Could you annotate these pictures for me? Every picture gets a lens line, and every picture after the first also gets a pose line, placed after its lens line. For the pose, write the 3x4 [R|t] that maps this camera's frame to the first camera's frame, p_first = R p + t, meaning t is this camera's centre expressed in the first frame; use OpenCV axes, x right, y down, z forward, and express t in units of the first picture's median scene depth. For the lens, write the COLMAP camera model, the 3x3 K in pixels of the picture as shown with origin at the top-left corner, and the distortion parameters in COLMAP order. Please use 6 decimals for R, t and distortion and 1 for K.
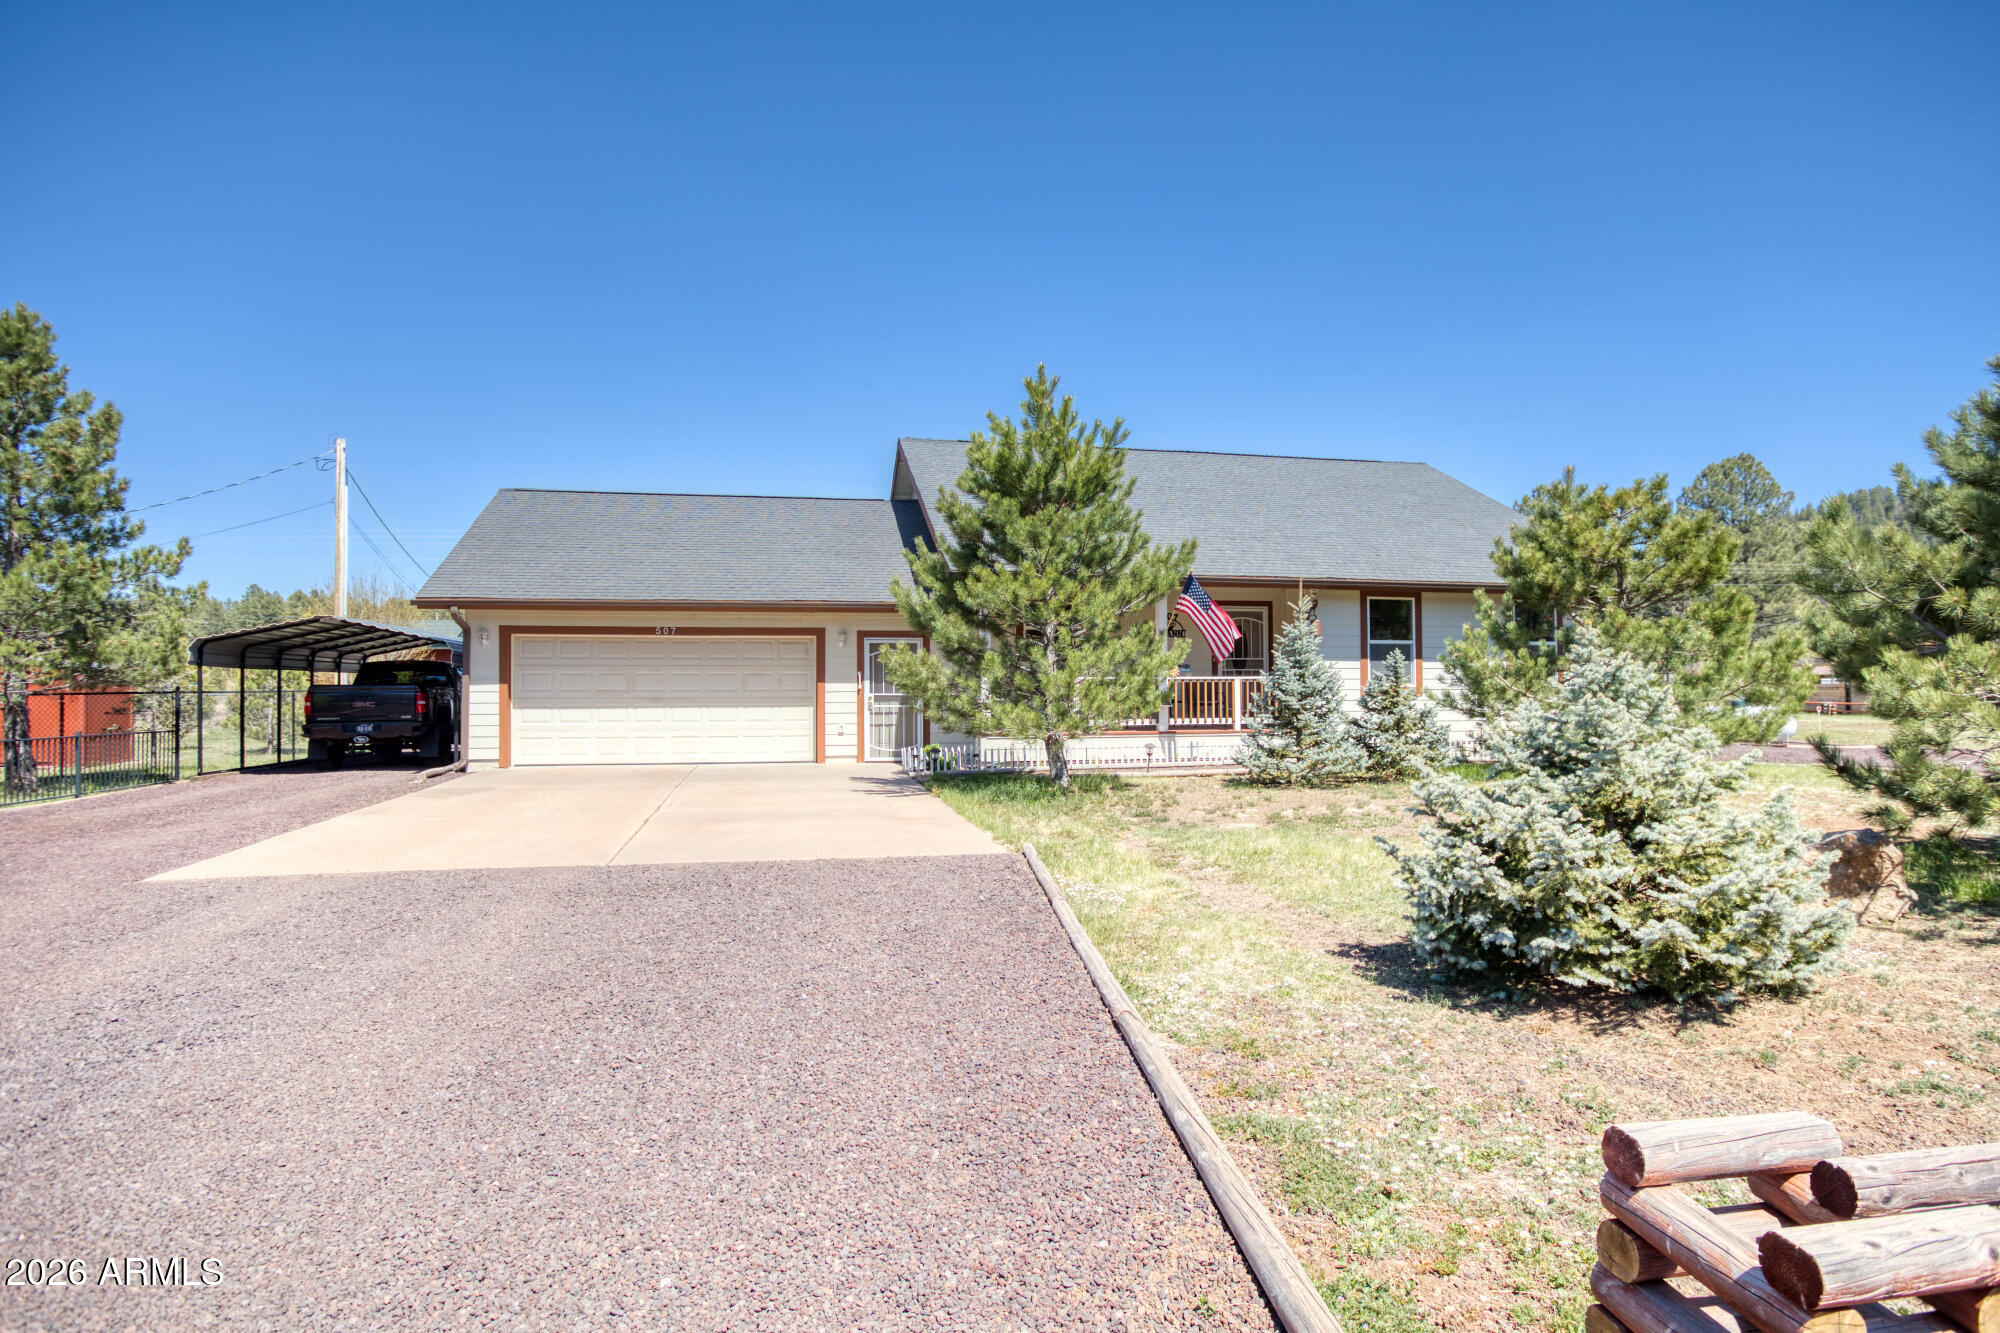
lens RADIAL K [[1099.5, 0, 1008.7], [0, 1099.5, 671.8], [0, 0, 1]] dist [-0.019367, 0.001979]
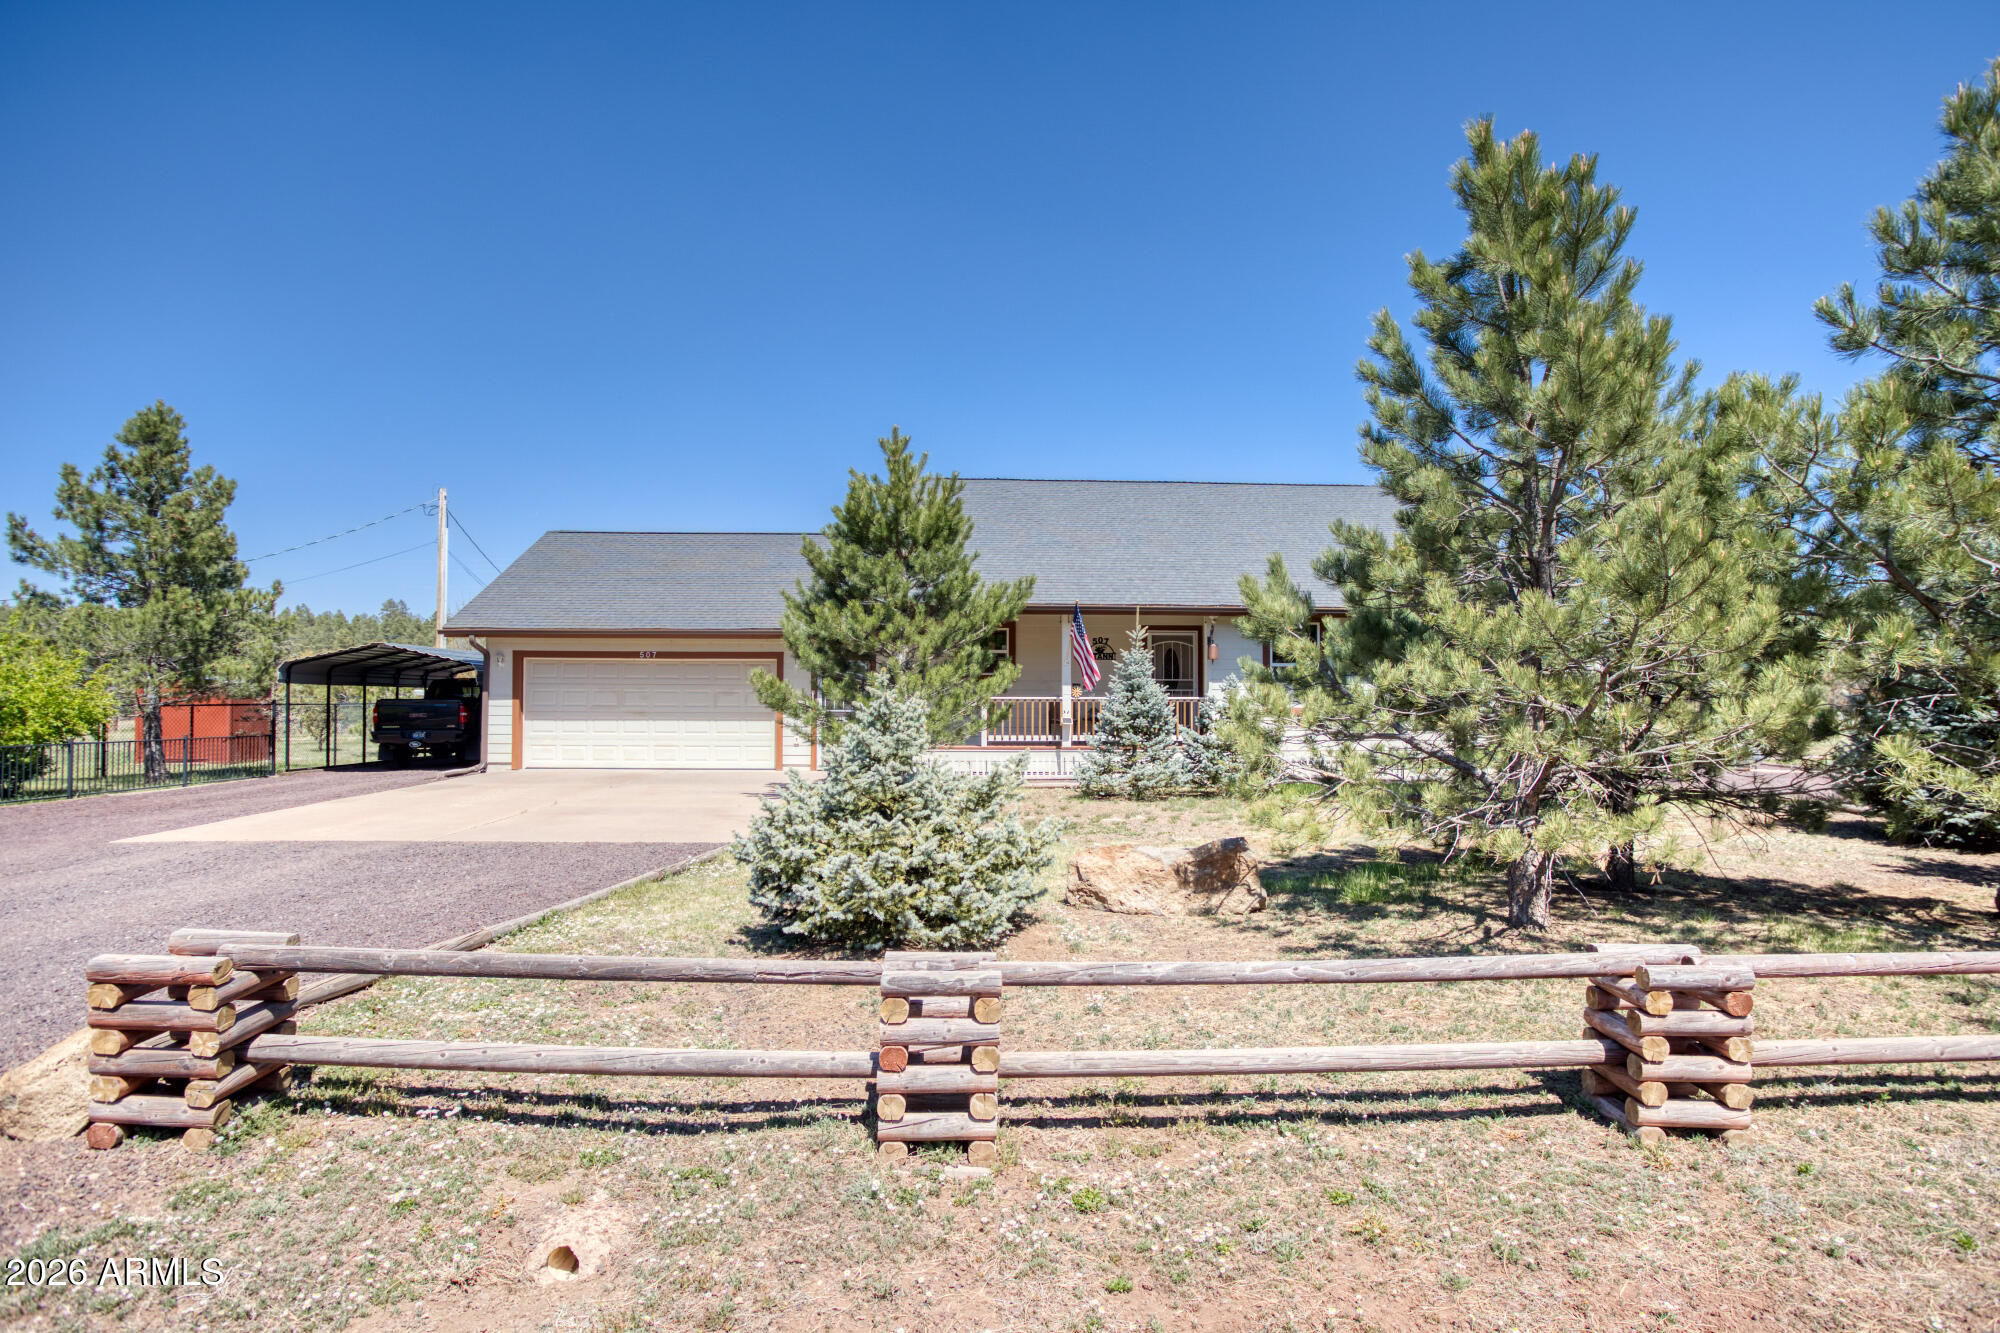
lens RADIAL K [[1099.5, 0, 993.3], [0, 1099.5, 667.2], [0, 0, 1]] dist [-0.019367, 0.001979]
pose [[0.985362, 0.001644, -0.170469, 0.278261], [-0.004142, 0.999889, -0.014301, -0.010002], [0.170426, 0.014797, 0.985259, -0.095642]]
